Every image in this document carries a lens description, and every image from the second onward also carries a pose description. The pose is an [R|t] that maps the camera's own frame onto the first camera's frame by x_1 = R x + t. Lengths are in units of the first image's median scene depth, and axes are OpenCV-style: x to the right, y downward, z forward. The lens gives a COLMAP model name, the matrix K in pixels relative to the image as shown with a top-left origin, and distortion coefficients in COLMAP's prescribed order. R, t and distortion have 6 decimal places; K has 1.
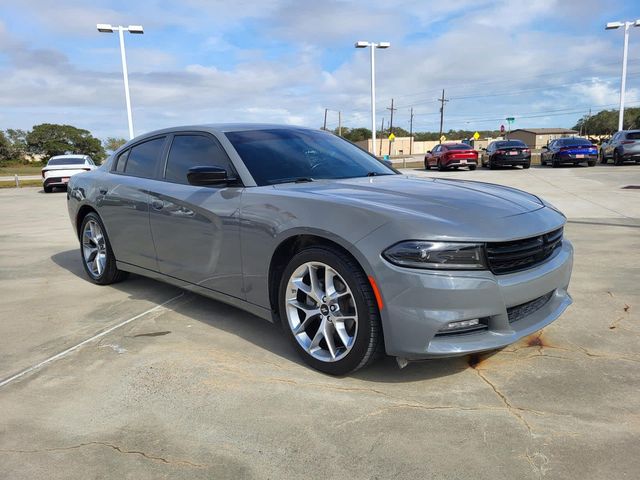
lens RADIAL K [[485.9, 0, 320.0], [0, 485.9, 240.0], [0, 0, 1]] dist [0.002043, -0.000865]
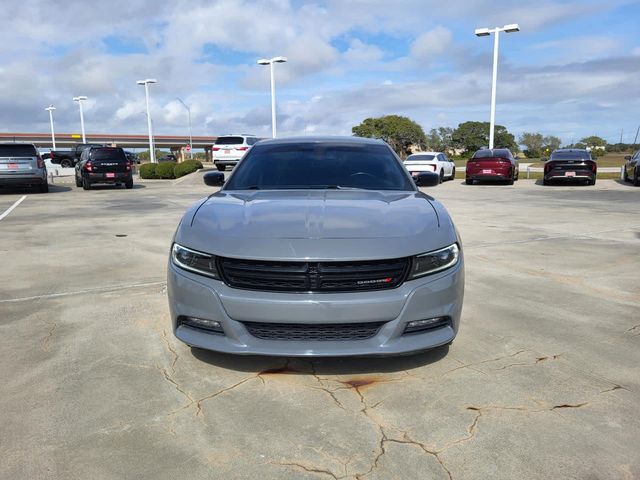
lens RADIAL K [[475.0, 0, 320.0], [0, 475.0, 240.0], [0, 0, 1]] dist [0.004965, -0.000435]
pose [[0.676362, 0.142541, -0.722645, 0.134039], [-0.131311, 0.988714, 0.072122, -0.013839], [0.724770, 0.046111, 0.687446, 0.045623]]
